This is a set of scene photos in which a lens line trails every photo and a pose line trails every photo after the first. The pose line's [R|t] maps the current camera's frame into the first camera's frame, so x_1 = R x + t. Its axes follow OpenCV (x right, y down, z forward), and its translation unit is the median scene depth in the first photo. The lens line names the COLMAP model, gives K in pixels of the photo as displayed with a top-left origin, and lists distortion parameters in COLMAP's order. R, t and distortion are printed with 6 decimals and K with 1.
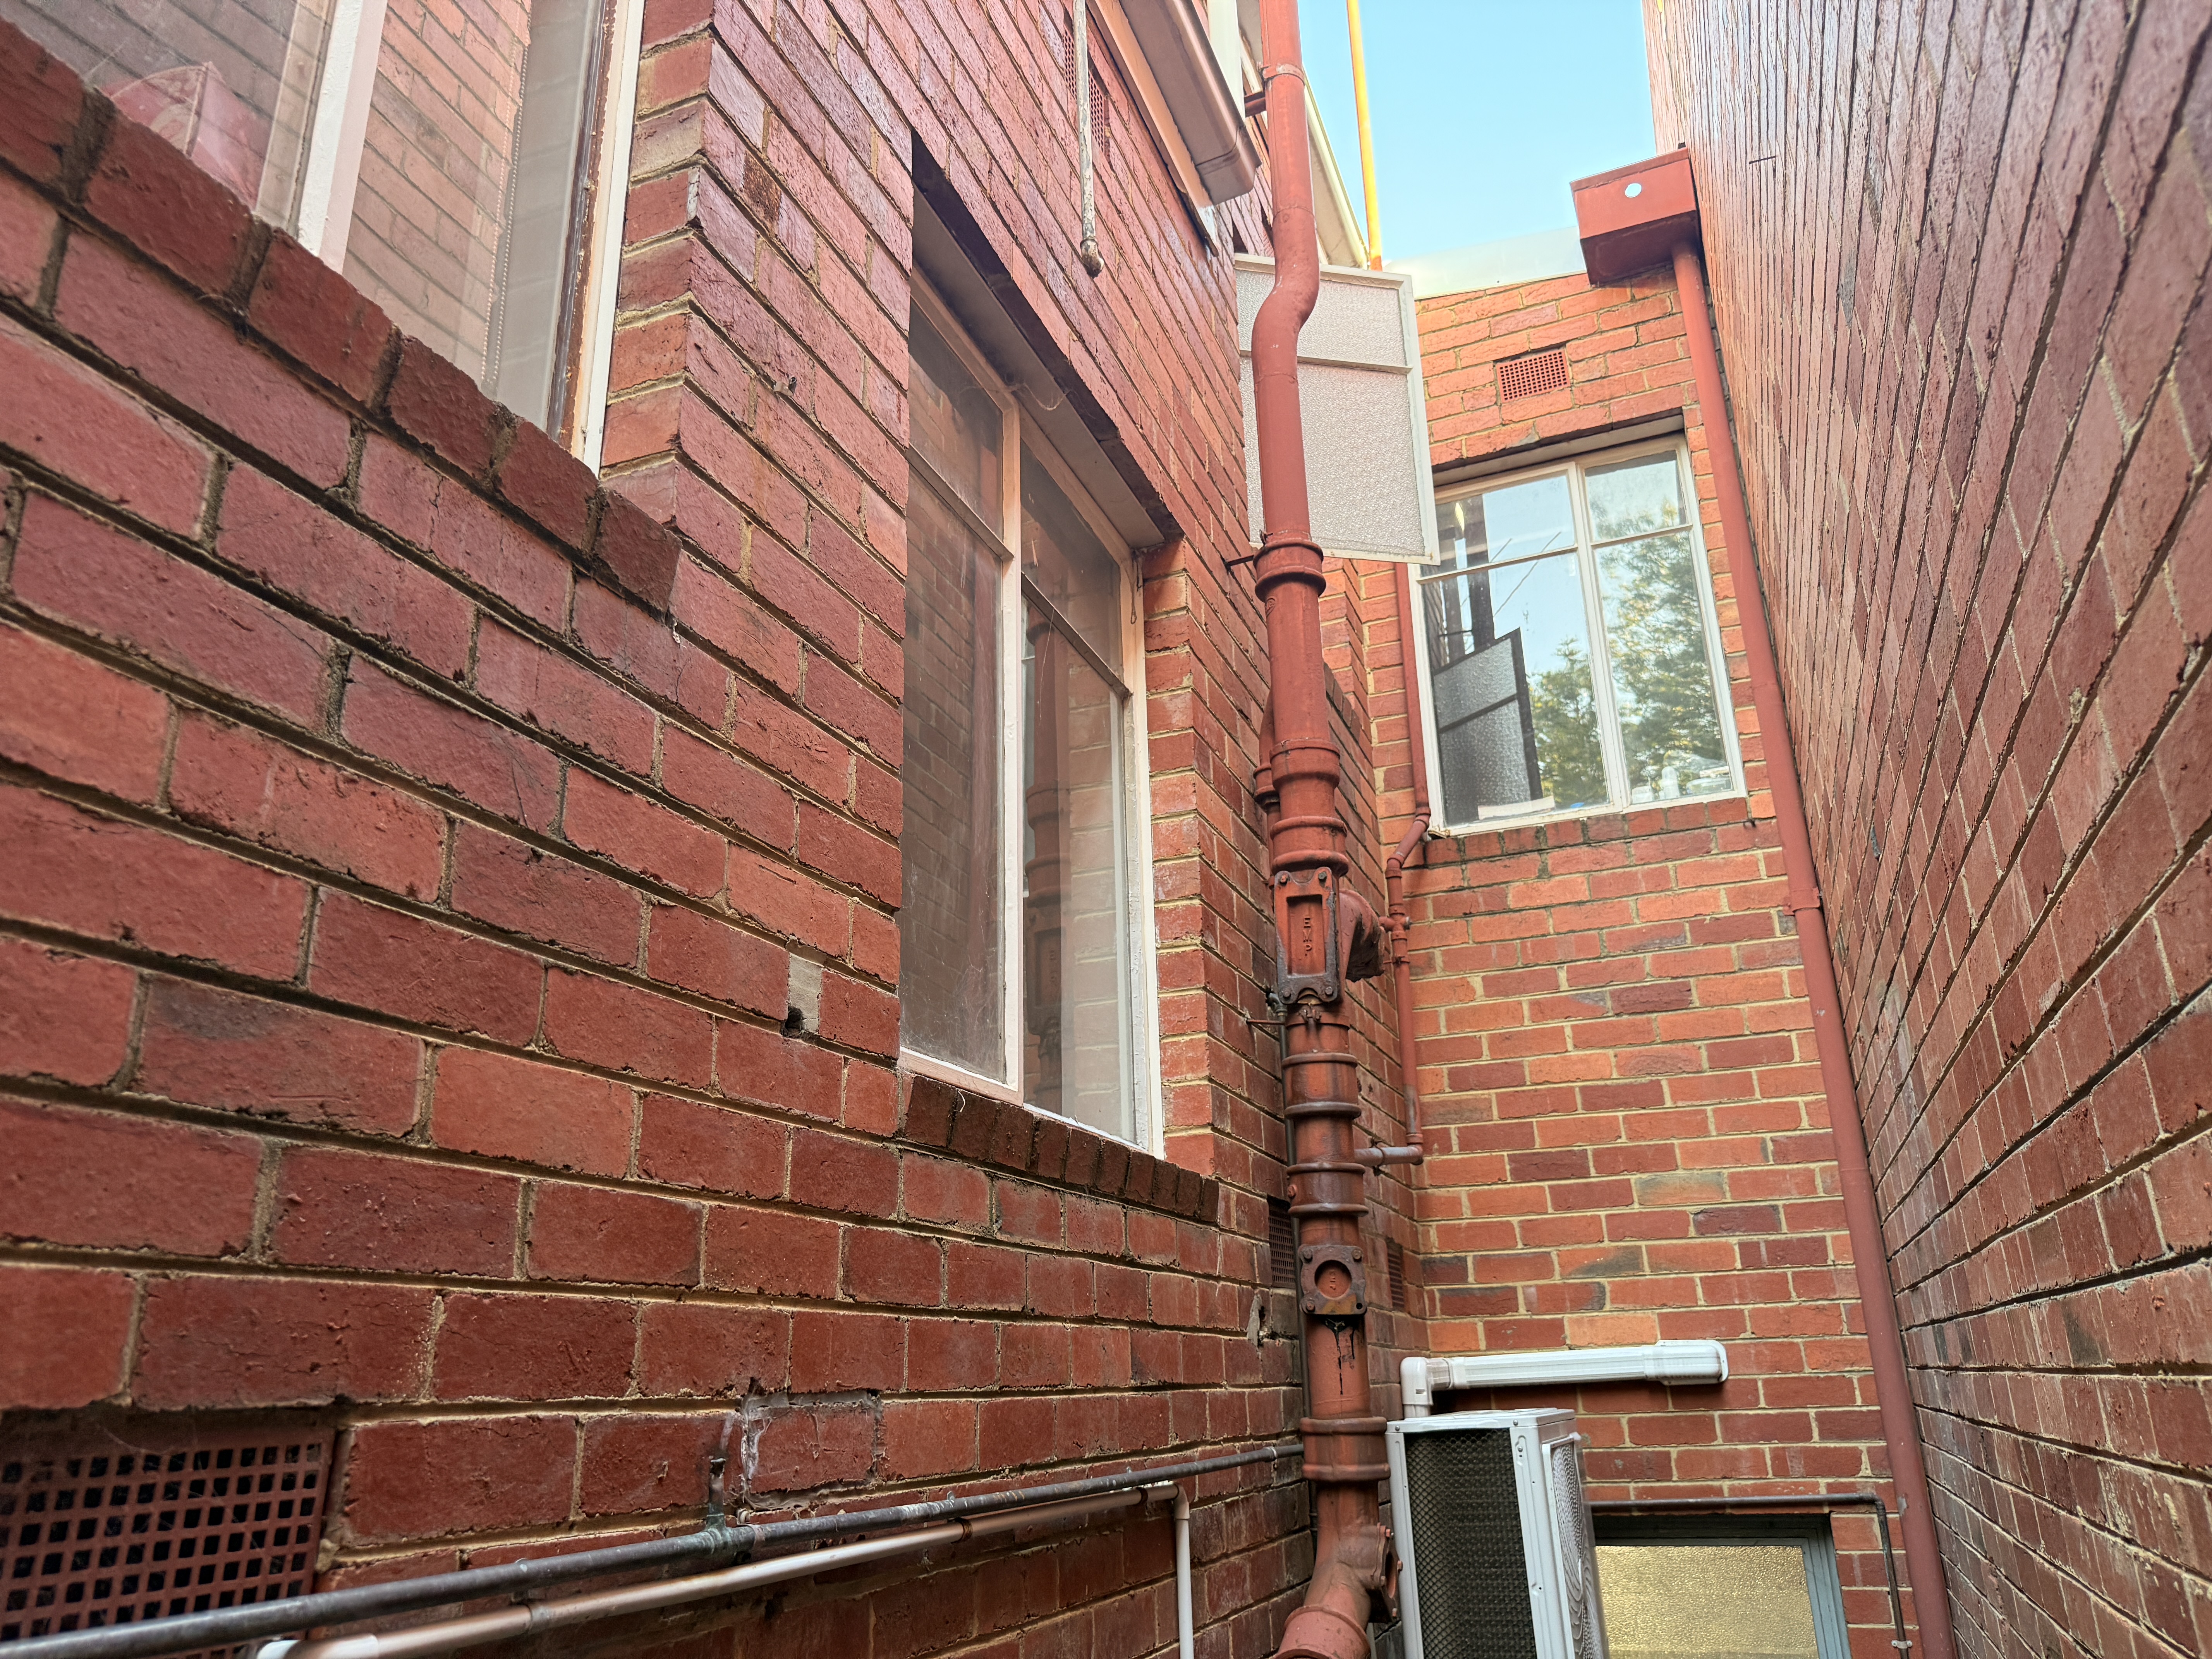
lens RADIAL K [[1559.5, 0, 1090.3], [0, 1559.5, 816.4], [0, 0, 1]] dist [0.045987, -0.065503]
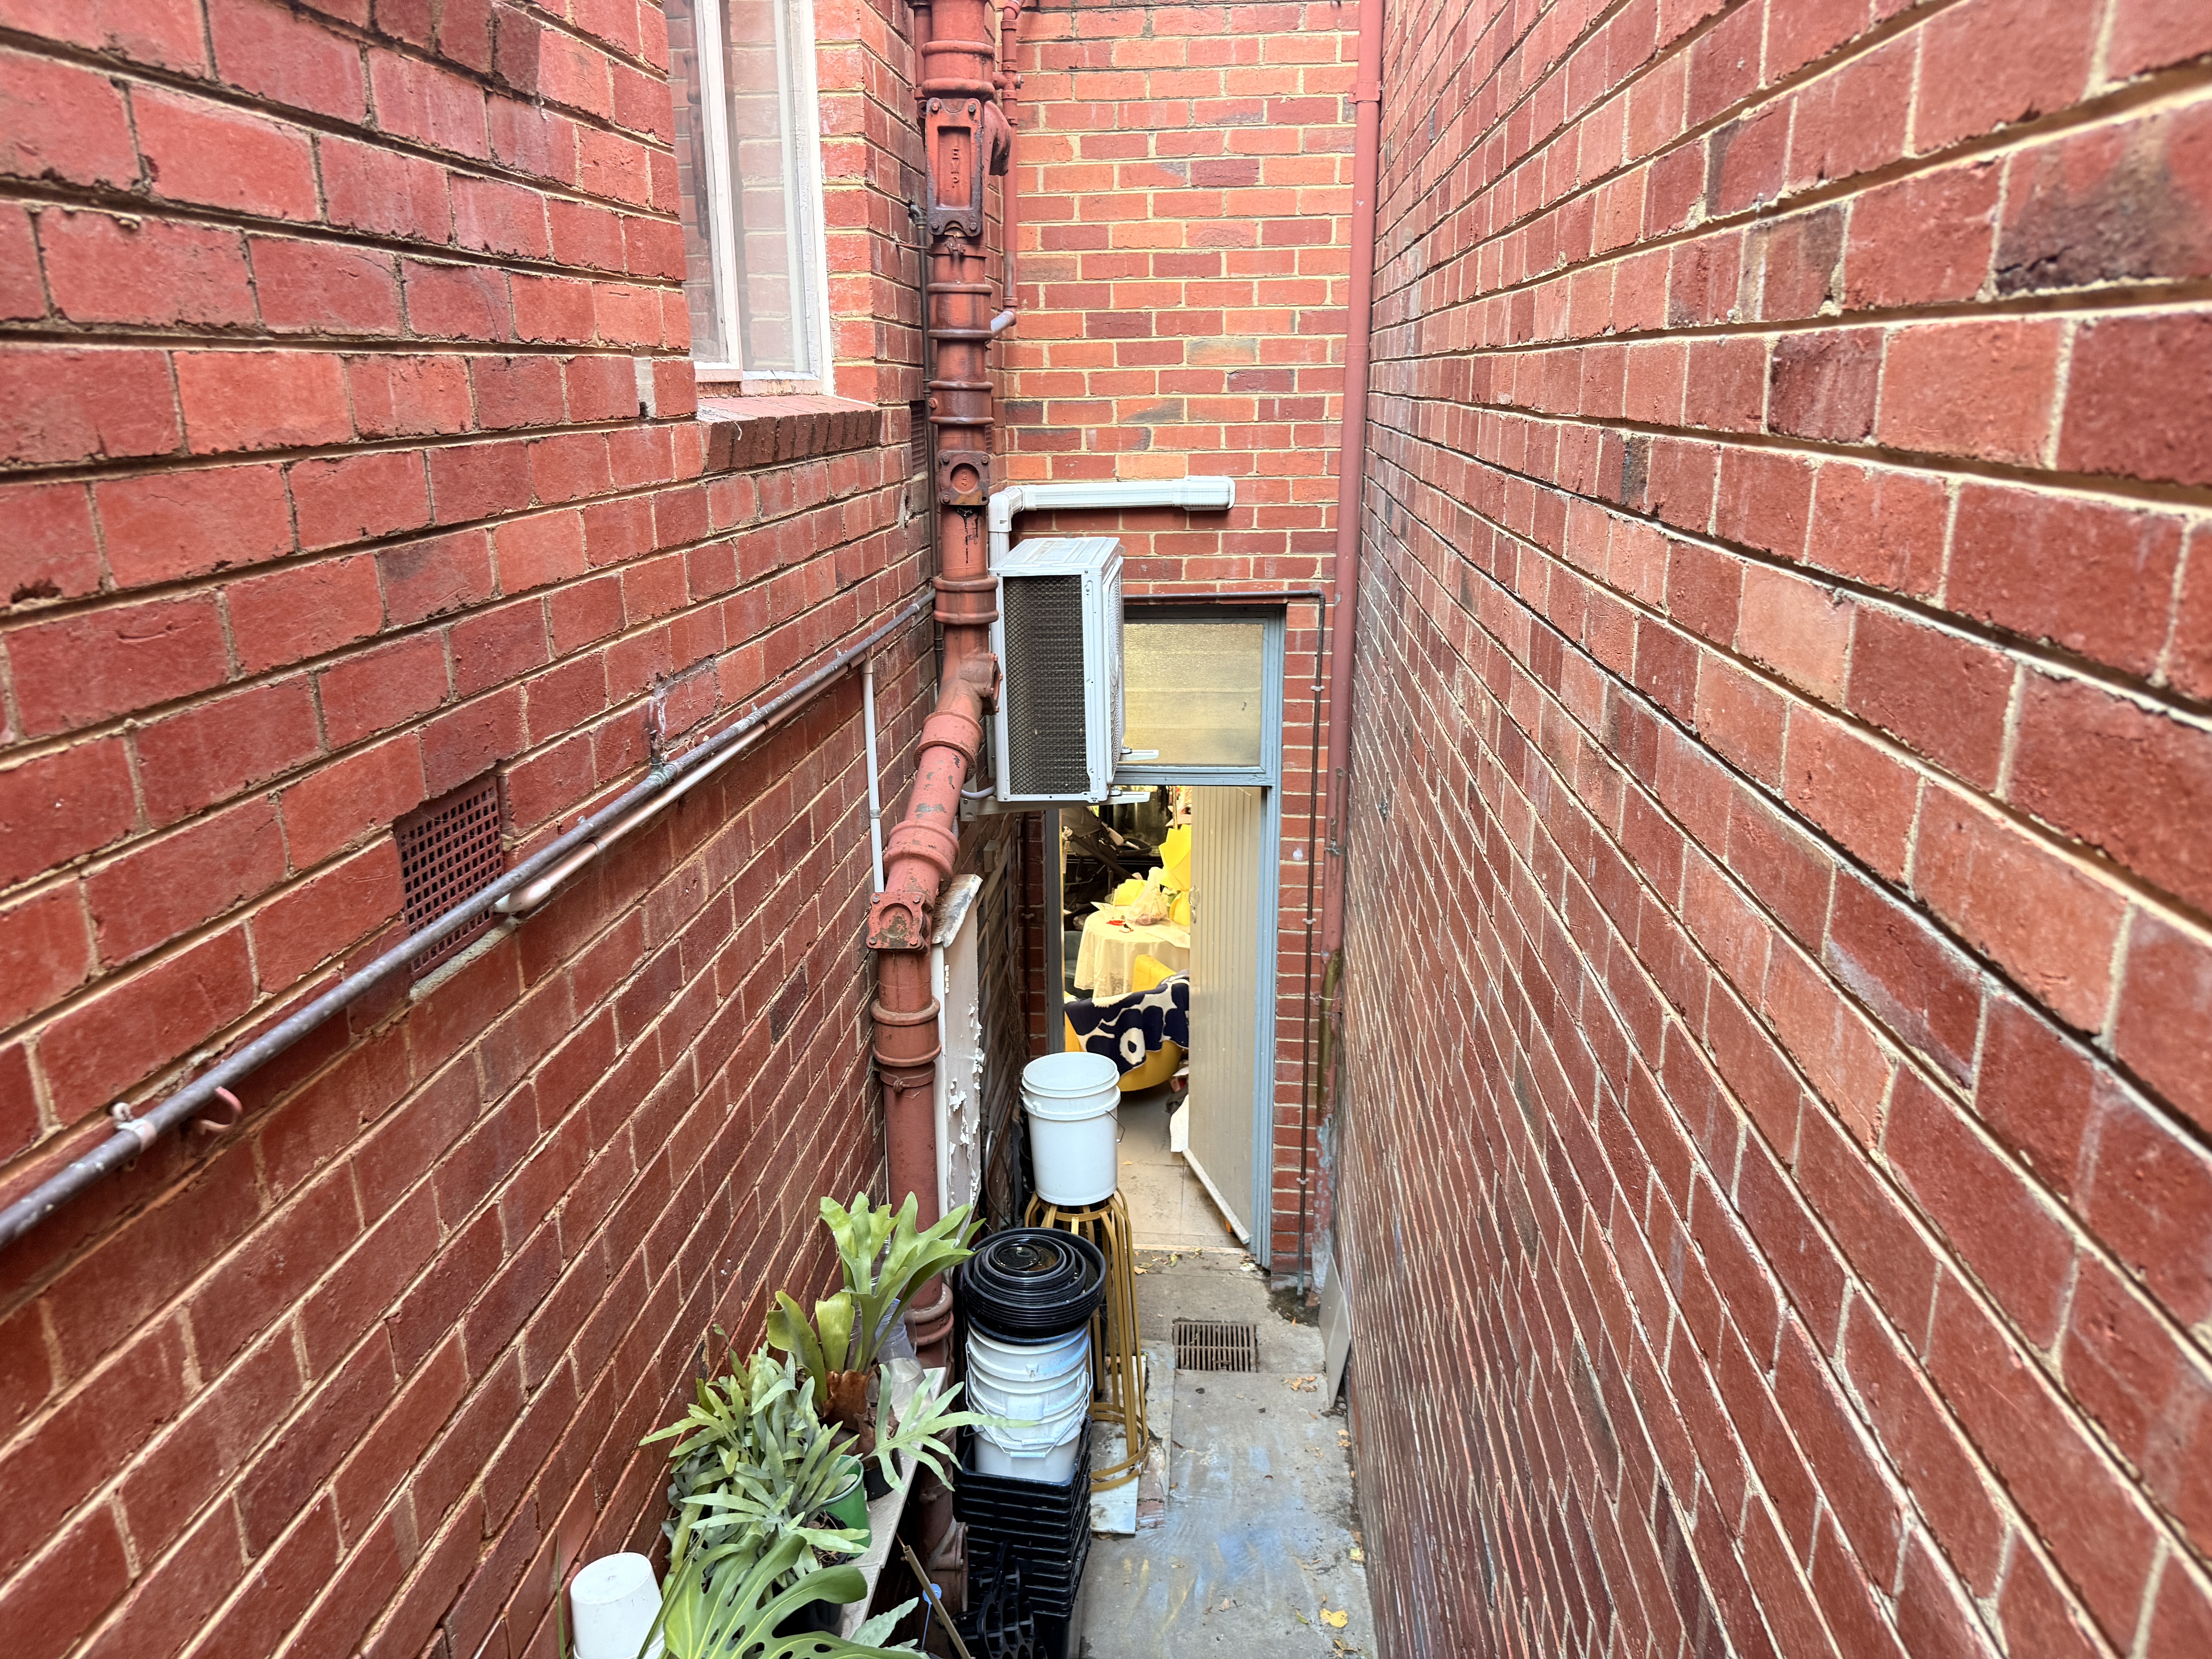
lens RADIAL K [[1559.5, 0, 1105.2], [0, 1559.5, 831.2], [0, 0, 1]] dist [0.045987, -0.065503]
pose [[0.955160, -0.060783, 0.289783, -0.111776], [-0.119328, 0.816678, 0.564622, -0.184167], [-0.270979, -0.573884, 0.772805, -0.156645]]
